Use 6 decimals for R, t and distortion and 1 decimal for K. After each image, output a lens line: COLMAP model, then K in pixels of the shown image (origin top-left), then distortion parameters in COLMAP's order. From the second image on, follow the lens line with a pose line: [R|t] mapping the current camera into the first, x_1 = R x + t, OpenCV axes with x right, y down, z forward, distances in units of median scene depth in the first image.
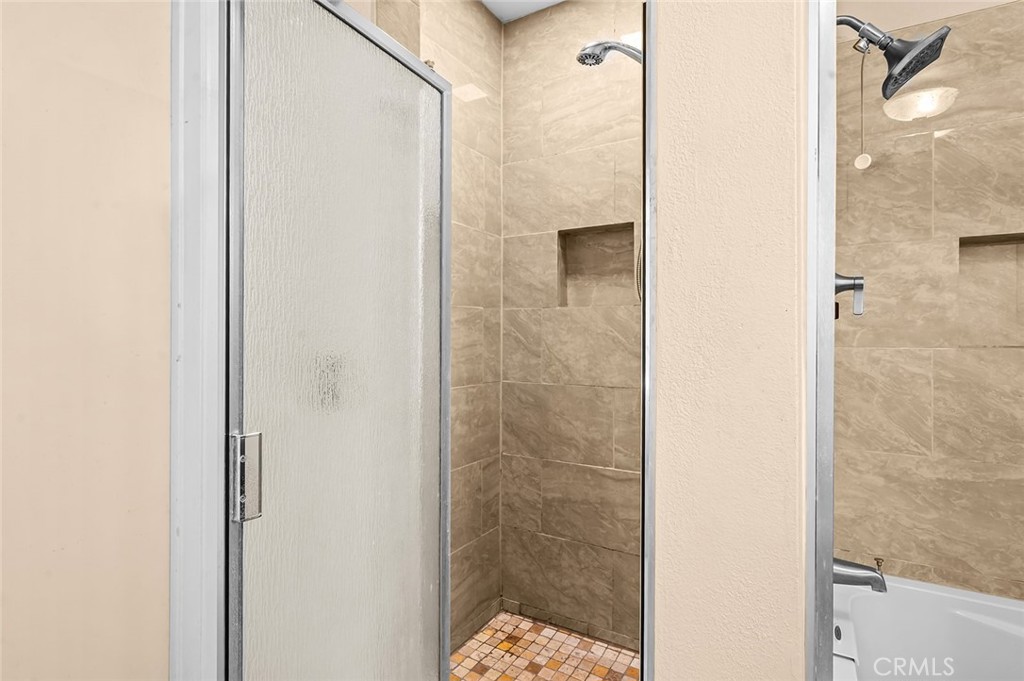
lens RADIAL K [[521.9, 0, 510.8], [0, 521.9, 344.4], [0, 0, 1]] dist [-0.001385, 0.000622]
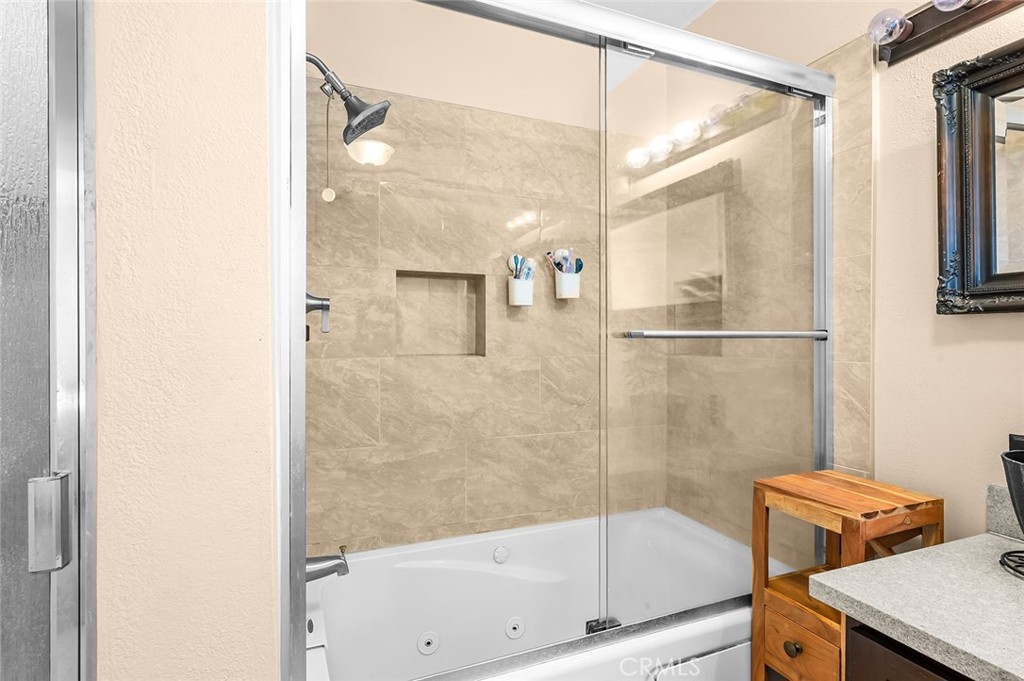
lens RADIAL K [[521.9, 0, 511.6], [0, 521.9, 341.1], [0, 0, 1]] dist [-0.001385, 0.000622]
pose [[0.597322, -0.005698, 0.801981, 0.016462], [0.003507, 0.999984, 0.004493, -0.036971], [-0.801994, 0.000129, 0.597332, 0.025697]]
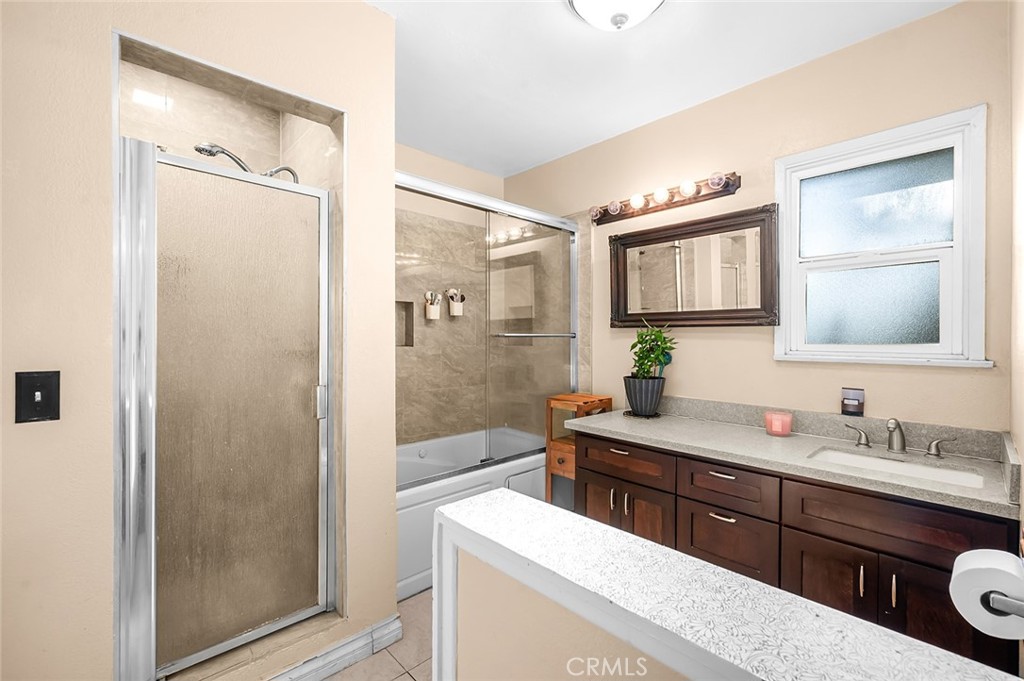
lens RADIAL K [[469.6, 0, 516.7], [0, 469.6, 338.0], [0, 0, 1]] dist [0.001473, -0.001004]
pose [[0.267169, -0.005812, 0.963632, -1.918641], [0.002225, 0.999983, 0.005414, -0.049759], [-0.963647, 0.000697, 0.267178, -0.383409]]
